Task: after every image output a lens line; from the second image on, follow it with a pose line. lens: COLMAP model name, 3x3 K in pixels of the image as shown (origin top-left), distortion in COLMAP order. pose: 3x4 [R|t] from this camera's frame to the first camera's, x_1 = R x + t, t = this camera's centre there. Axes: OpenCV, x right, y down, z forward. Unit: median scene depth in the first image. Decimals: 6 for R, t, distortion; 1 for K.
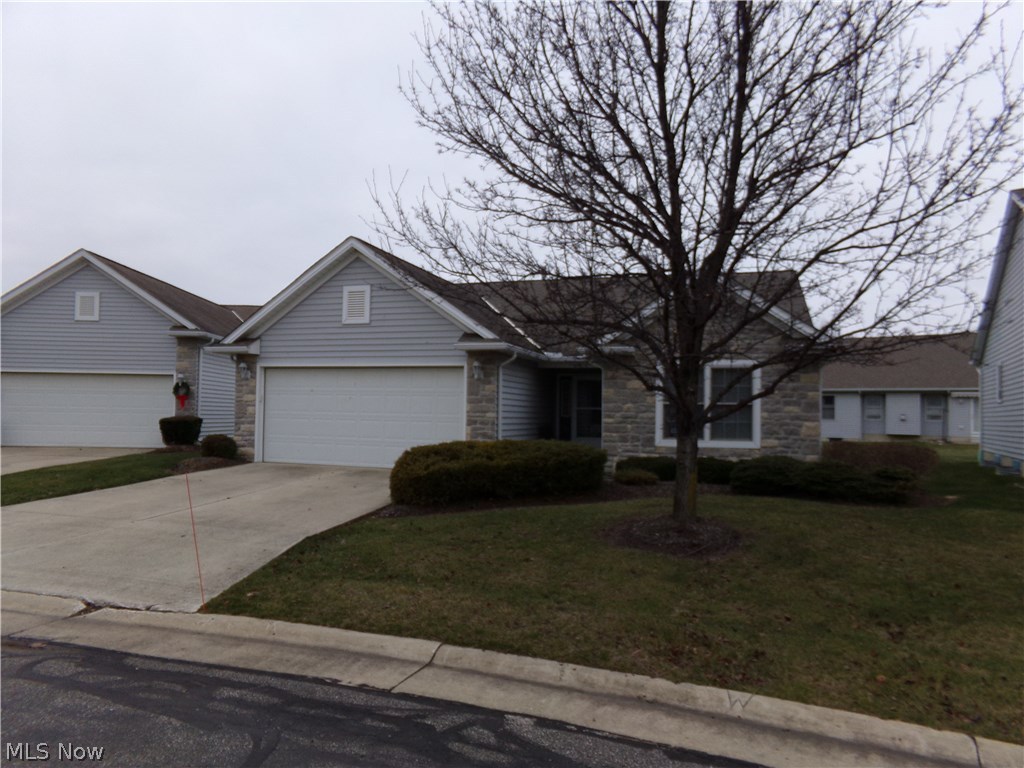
lens RADIAL K [[690.9, 0, 511.8], [0, 690.9, 385.6], [0, 0, 1]] dist [-0.022335, 0.048212]
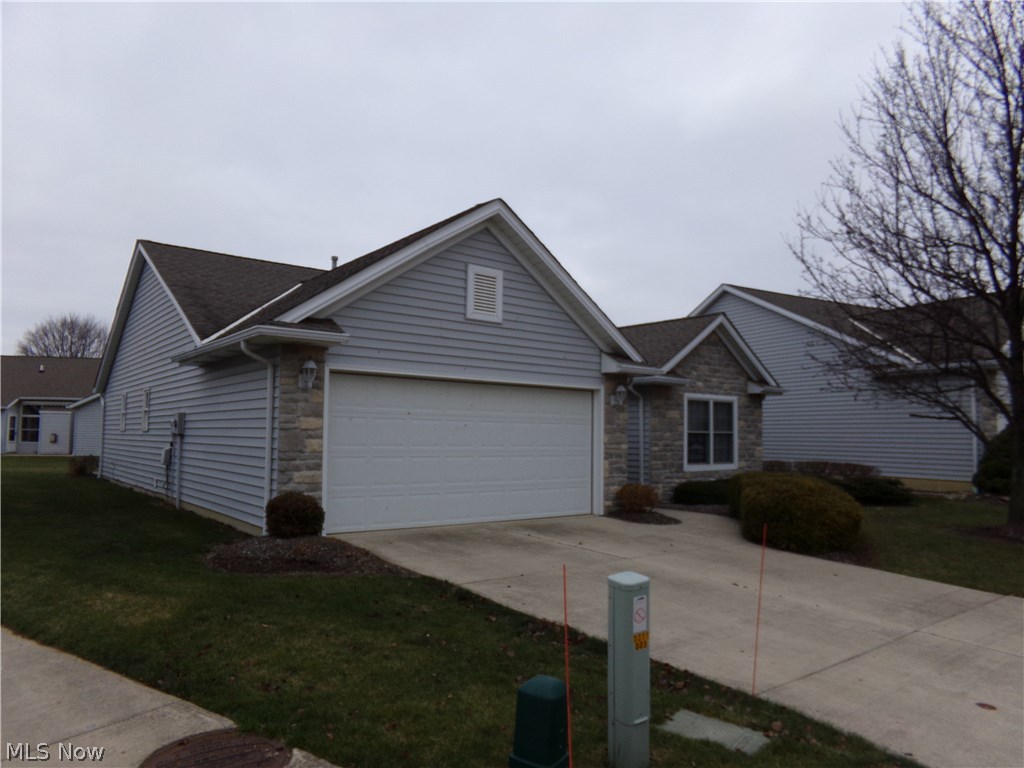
lens RADIAL K [[690.9, 0, 511.9], [0, 690.9, 384.8], [0, 0, 1]] dist [-0.022335, 0.048212]
pose [[0.560717, 0.049788, 0.826509, -0.833361], [-0.040902, 0.998637, -0.032408, -0.002269], [-0.826997, -0.015634, 0.561989, 0.606751]]
